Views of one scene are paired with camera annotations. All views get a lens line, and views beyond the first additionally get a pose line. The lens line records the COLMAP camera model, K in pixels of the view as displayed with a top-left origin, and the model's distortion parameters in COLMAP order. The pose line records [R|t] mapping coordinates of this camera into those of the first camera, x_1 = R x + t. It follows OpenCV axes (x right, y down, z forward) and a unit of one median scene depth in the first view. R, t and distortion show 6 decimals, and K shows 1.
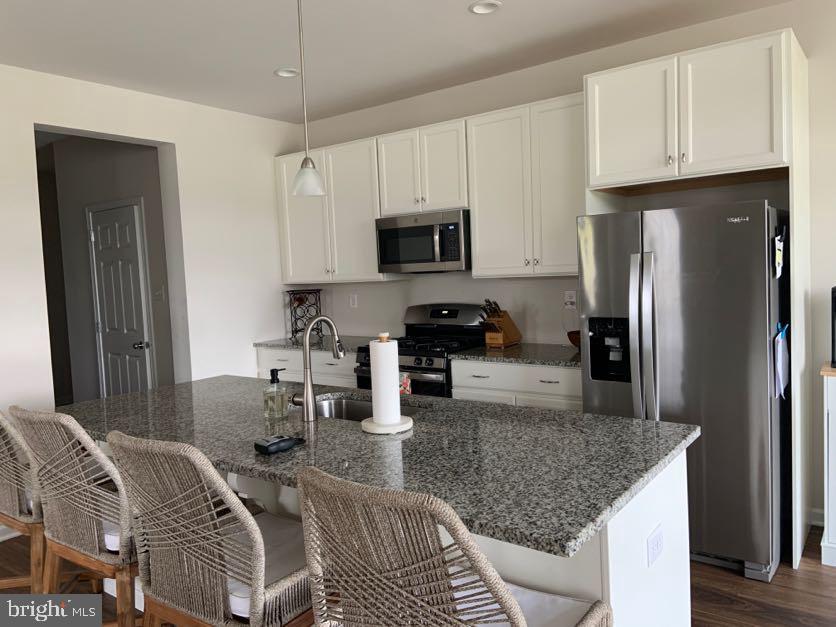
lens RADIAL K [[635.4, 0, 407.5], [0, 635.4, 311.5], [0, 0, 1]] dist [0.122442, -0.151426]
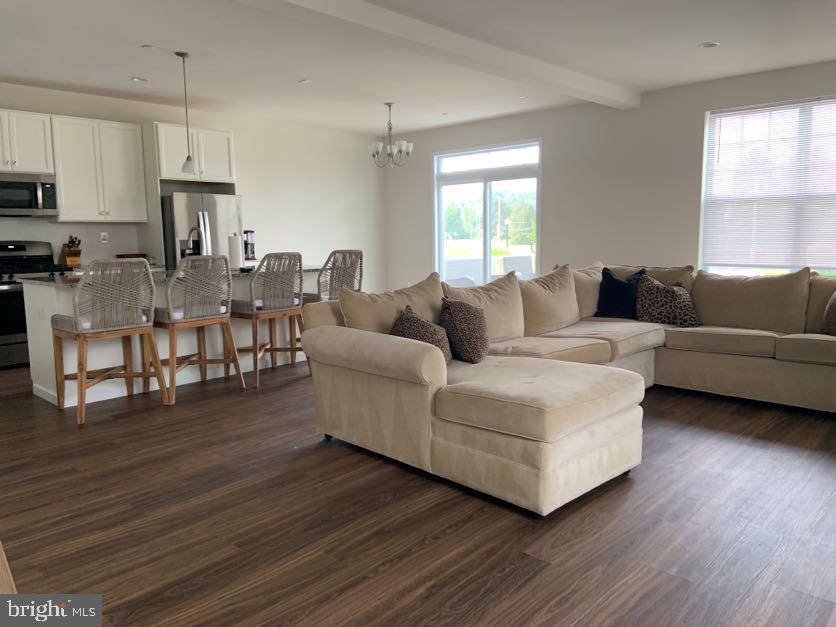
lens RADIAL K [[635.4, 0, 407.5], [0, 635.4, 311.5], [0, 0, 1]] dist [0.122442, -0.151426]
pose [[0.102363, -0.077429, 0.991729, -1.375248], [0.077838, 0.994533, 0.069614, 0.118303], [-0.991697, 0.070068, 0.107830, 0.028887]]
